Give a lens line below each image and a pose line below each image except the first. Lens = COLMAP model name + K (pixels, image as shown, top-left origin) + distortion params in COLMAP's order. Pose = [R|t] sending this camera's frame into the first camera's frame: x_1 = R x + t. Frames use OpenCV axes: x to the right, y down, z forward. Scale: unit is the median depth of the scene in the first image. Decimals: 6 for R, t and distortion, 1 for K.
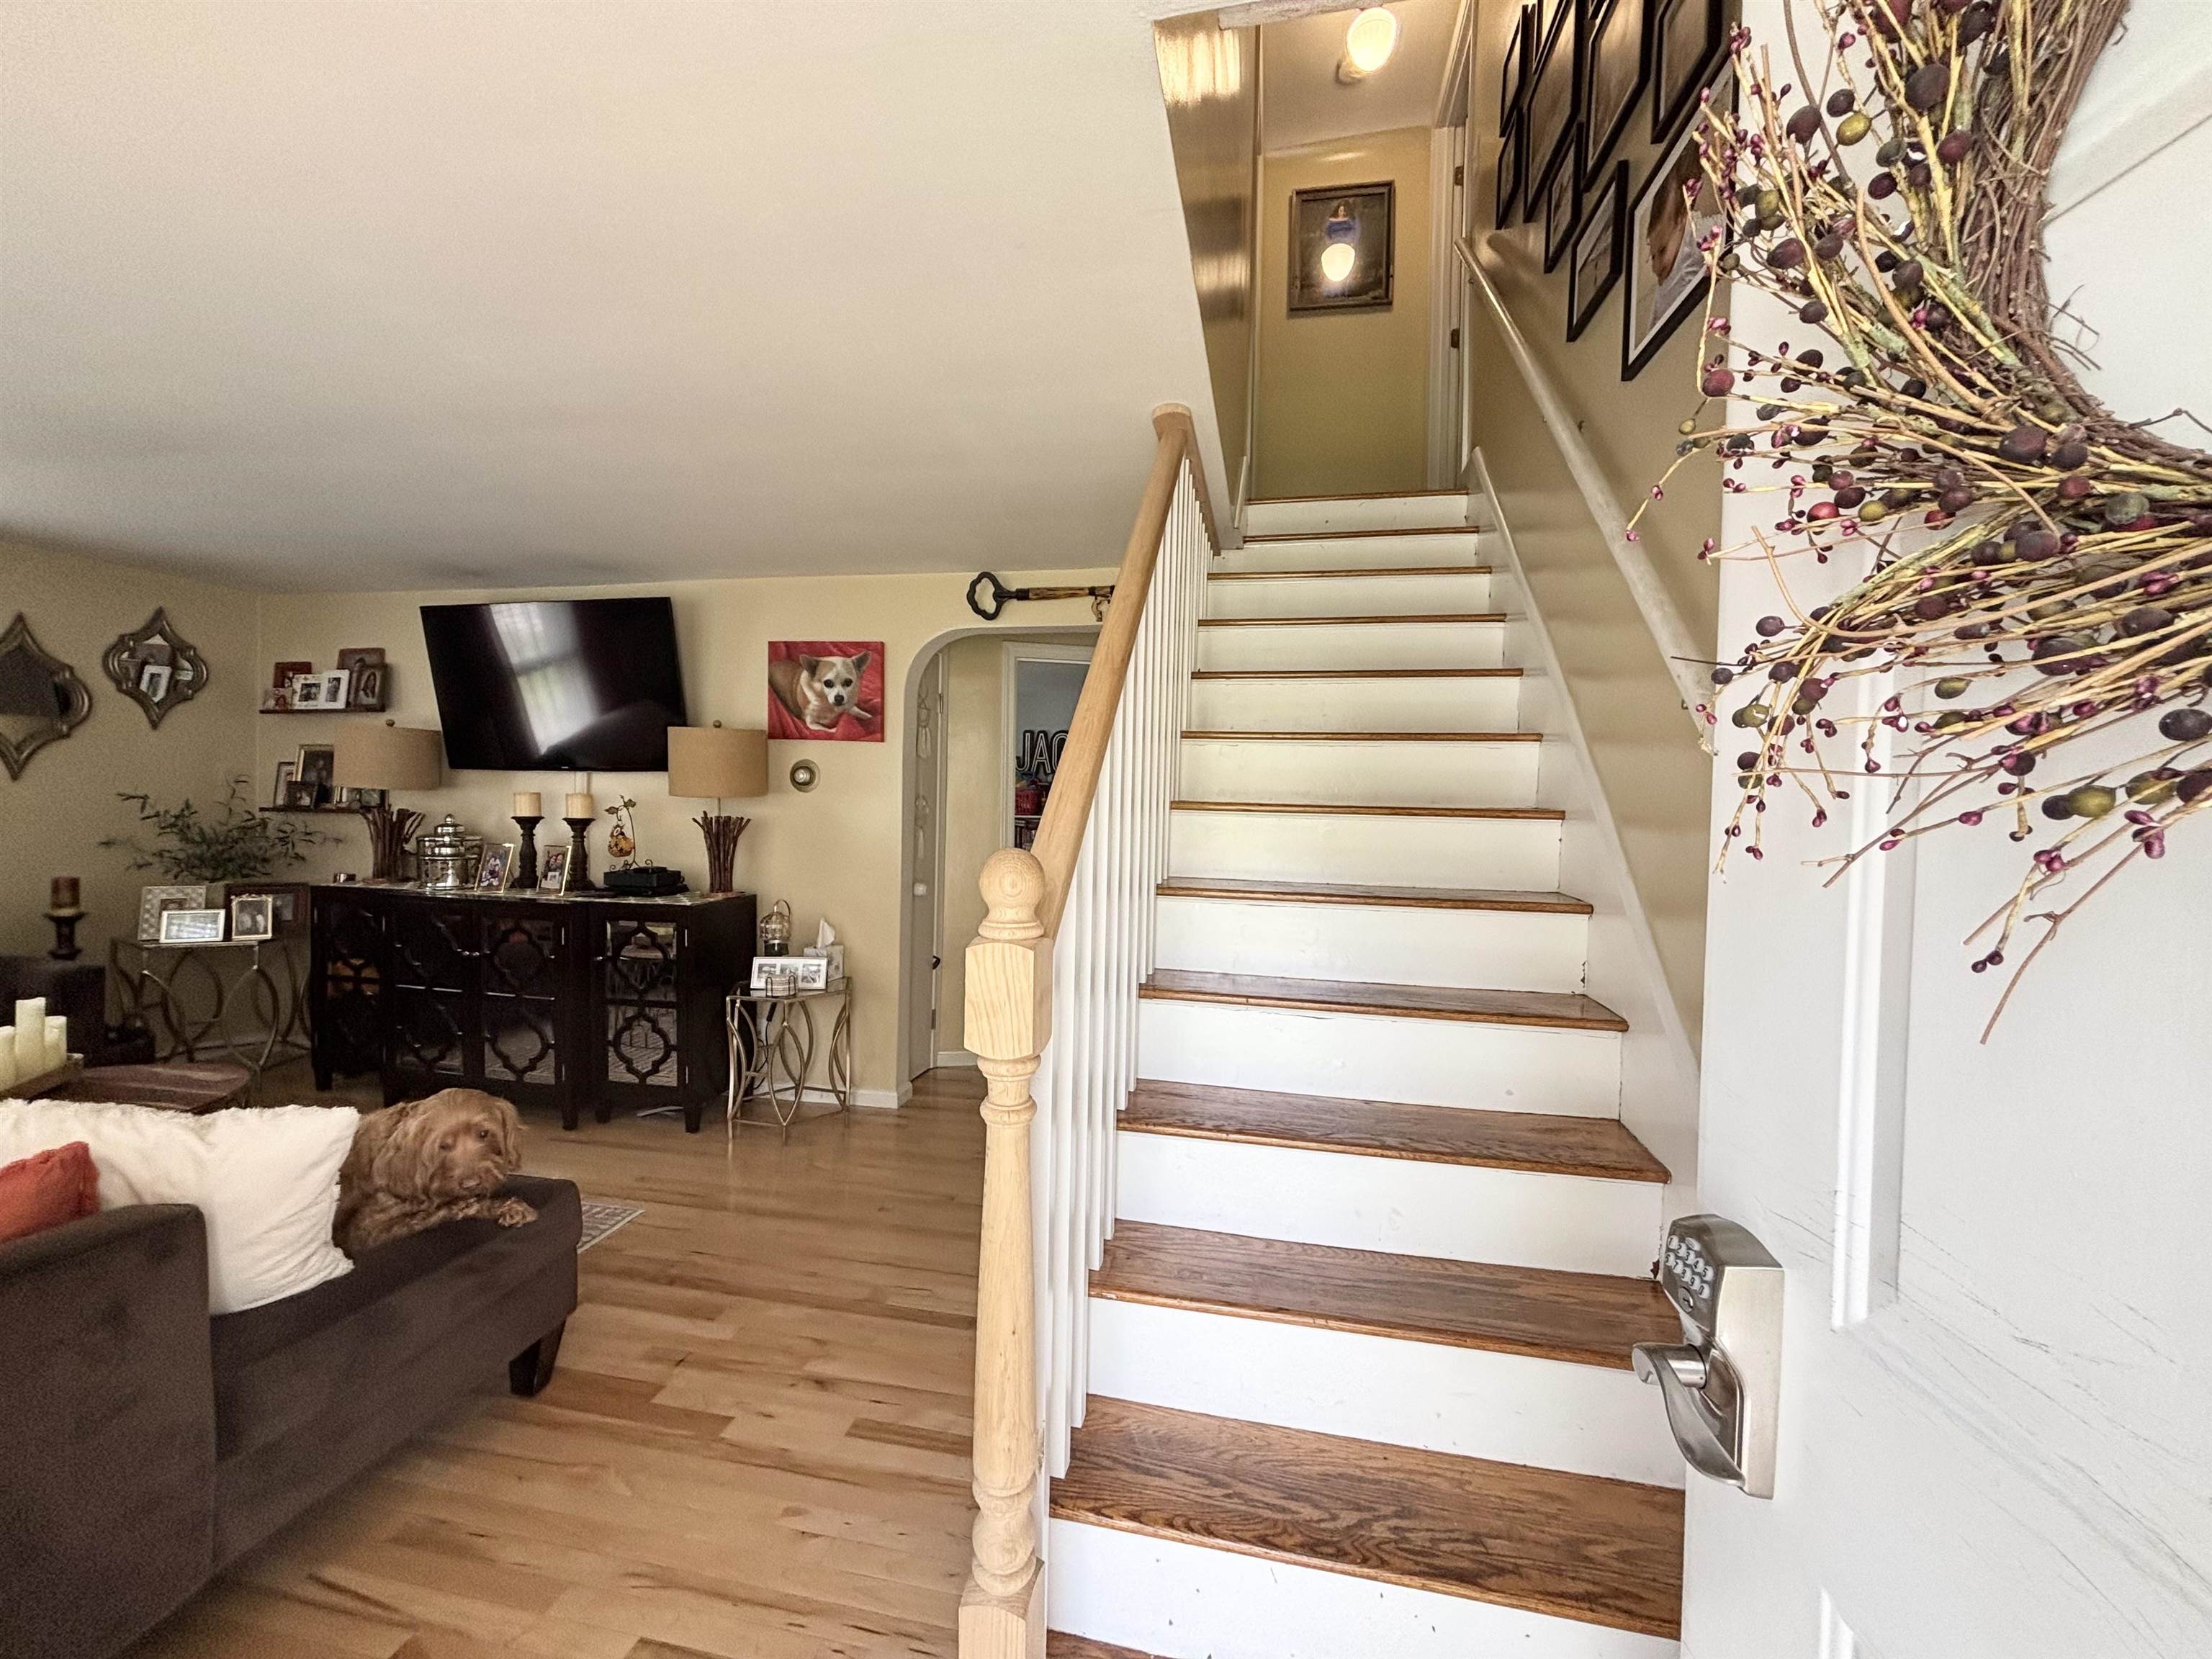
lens RADIAL K [[880.7, 0, 1098.0], [0, 880.7, 827.7], [0, 0, 1]] dist [-0.002064, 0.000273]
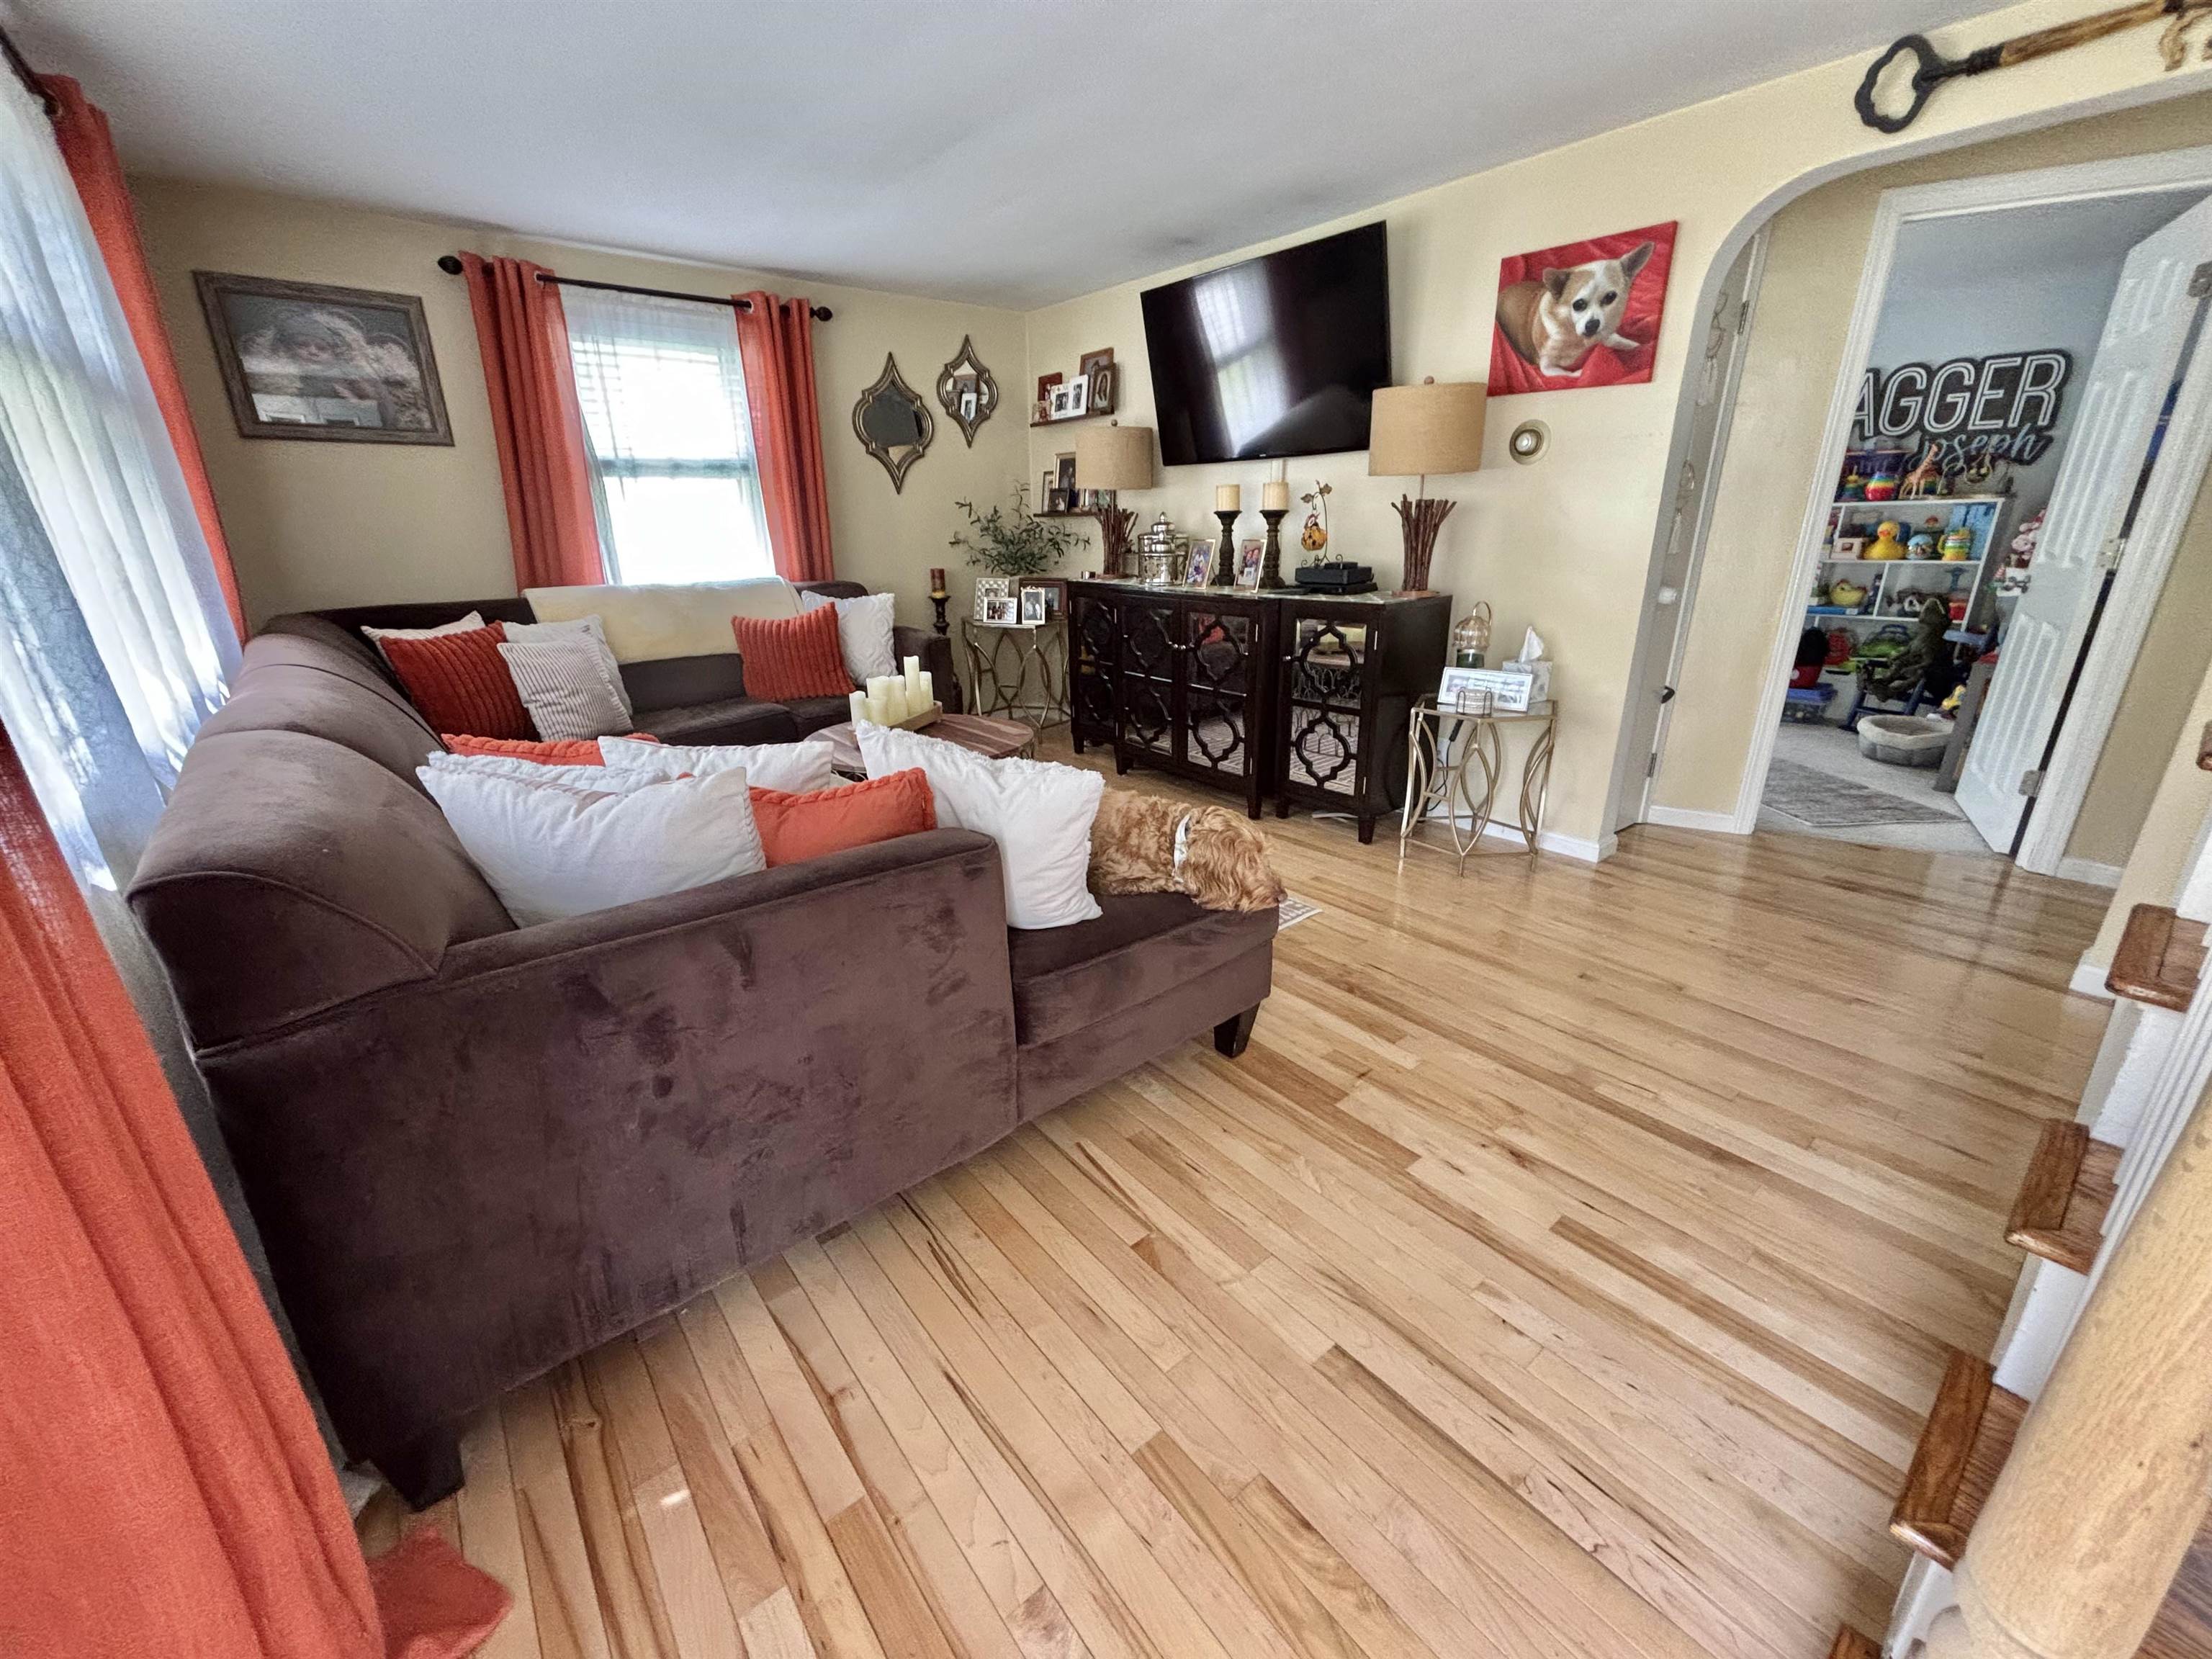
lens RADIAL K [[880.7, 0, 1098.0], [0, 880.7, 827.7], [0, 0, 1]] dist [-0.002064, 0.000273]
pose [[0.765691, 0.181525, -0.617062, -0.082903], [0.015671, 0.953801, 0.300031, 0.029713], [0.643018, -0.239401, 0.727472, 0.096395]]
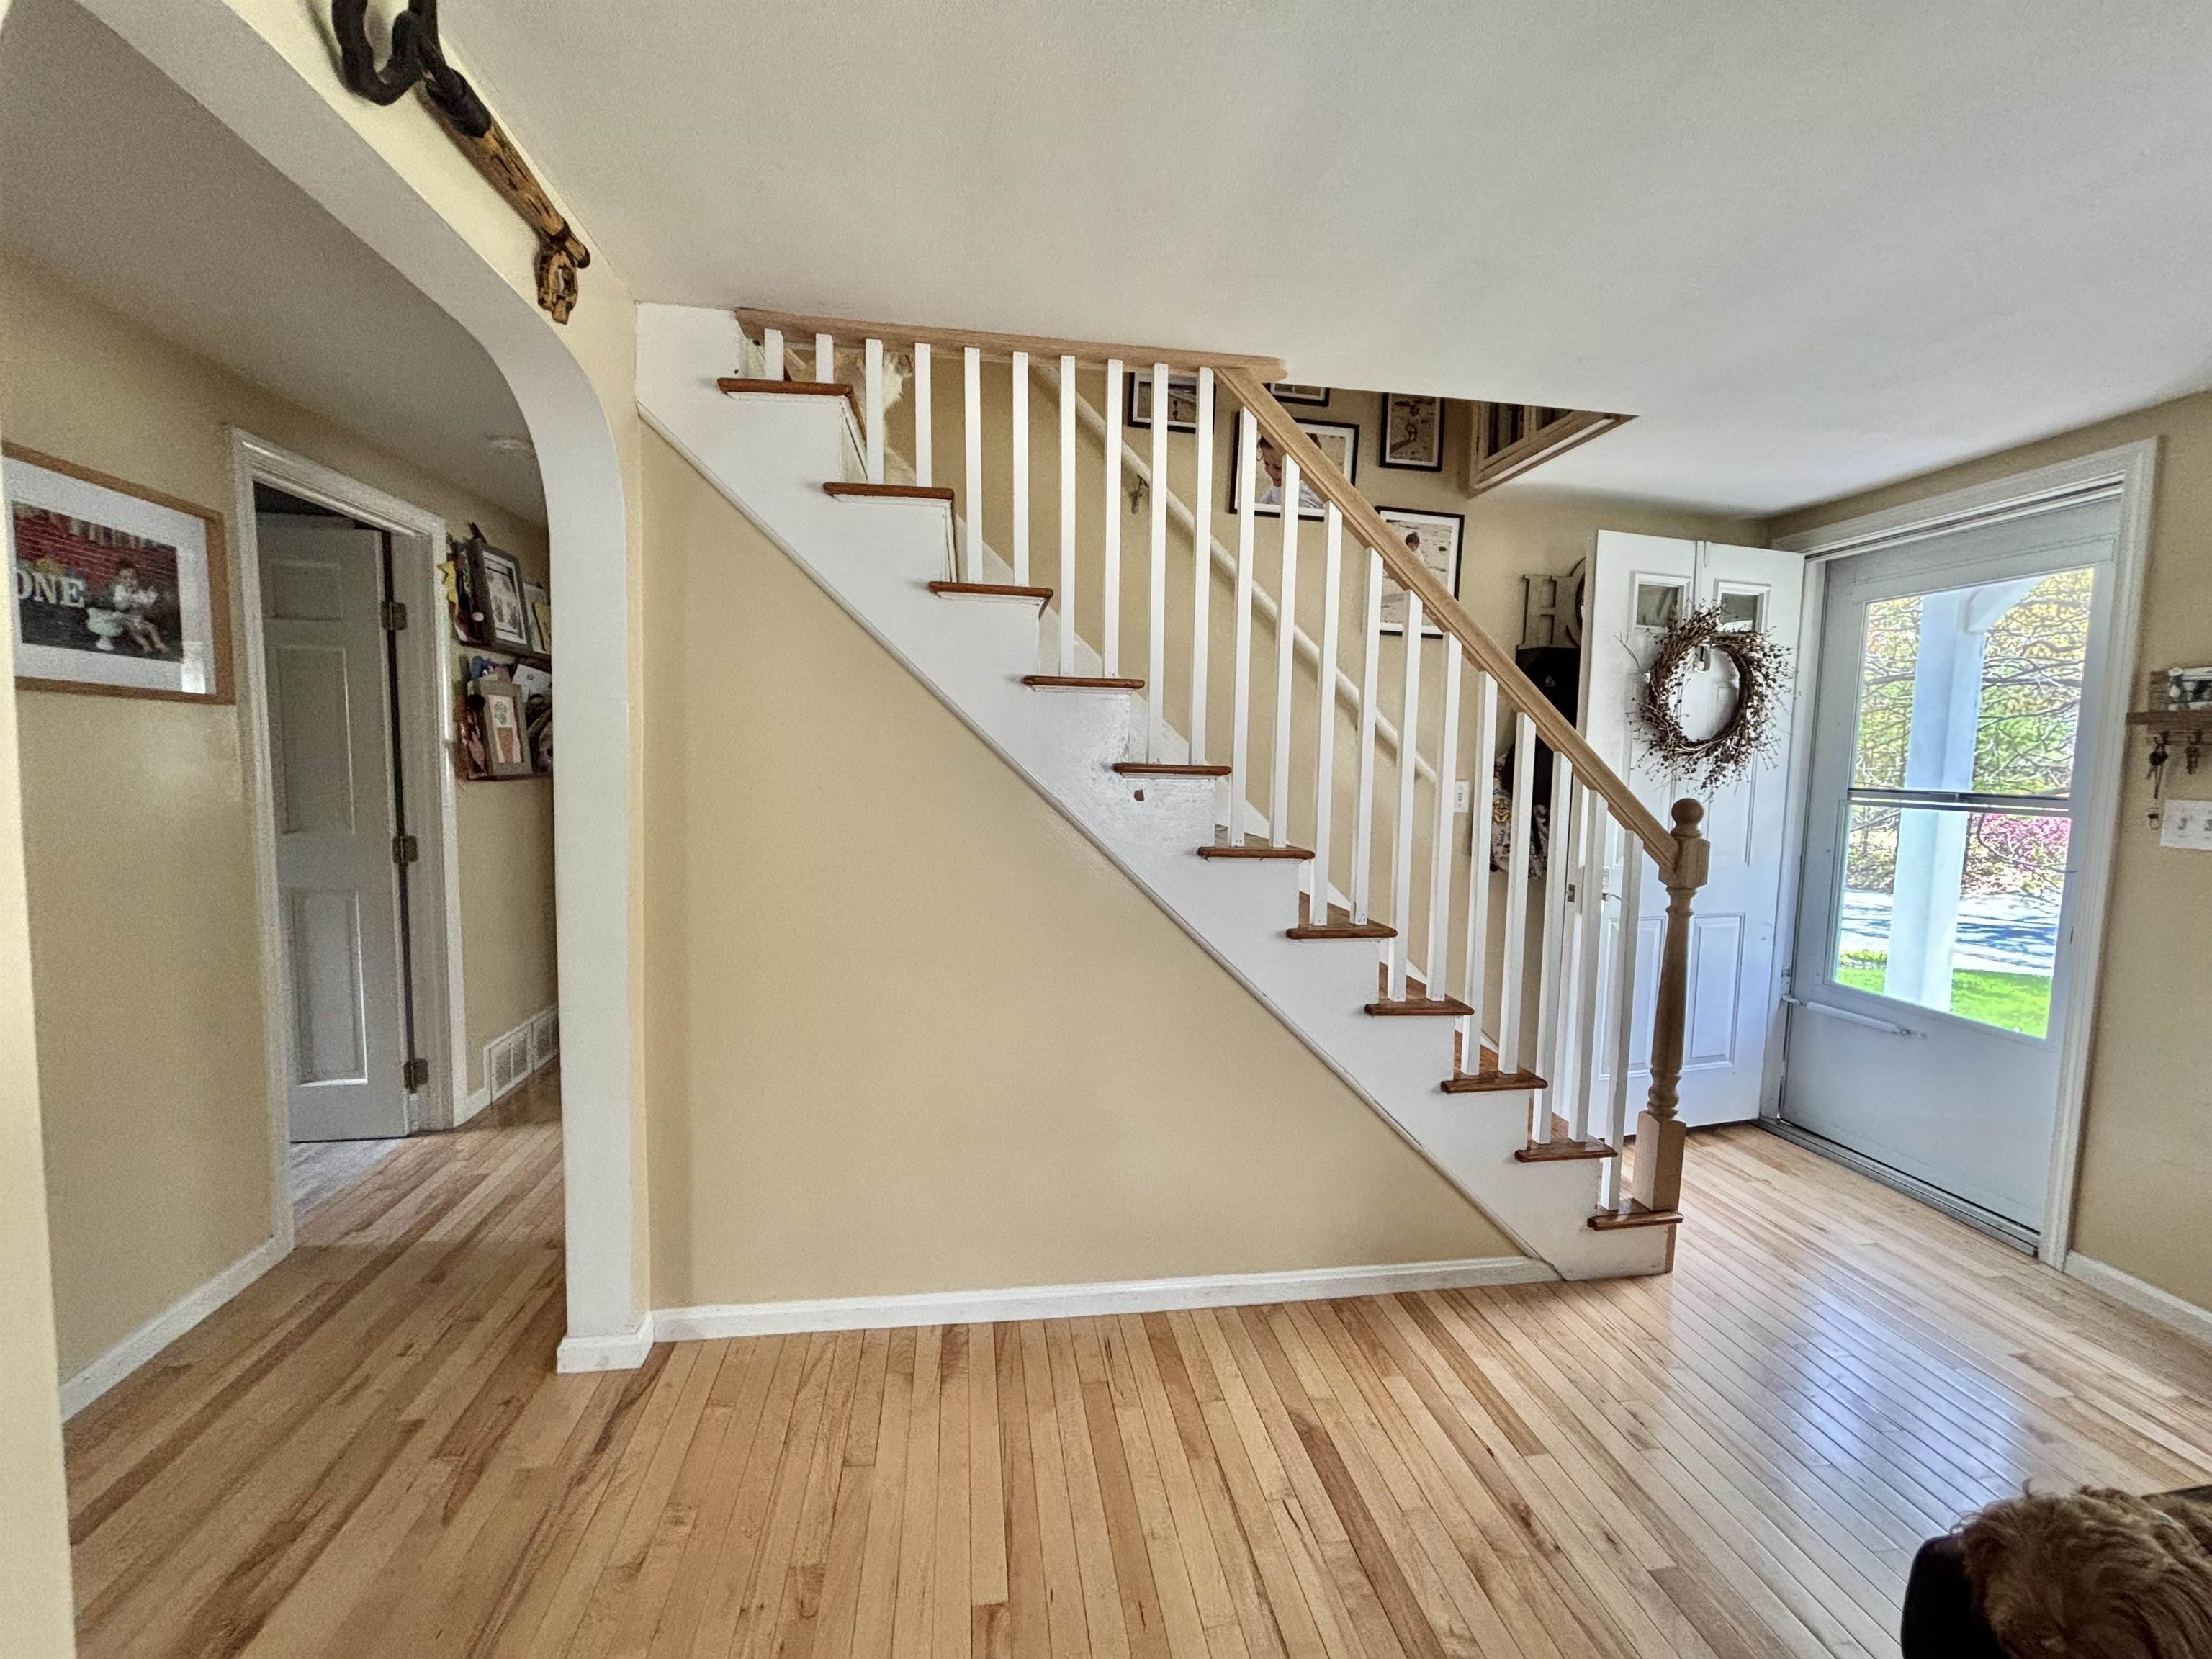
lens RADIAL K [[880.7, 0, 1098.0], [0, 880.7, 827.7], [0, 0, 1]] dist [-0.002064, 0.000273]
pose [[-0.335128, -0.103477, 0.936473, -0.460263], [-0.002717, 0.994053, 0.108867, -0.042288], [-0.942169, 0.033940, -0.333416, 0.860857]]
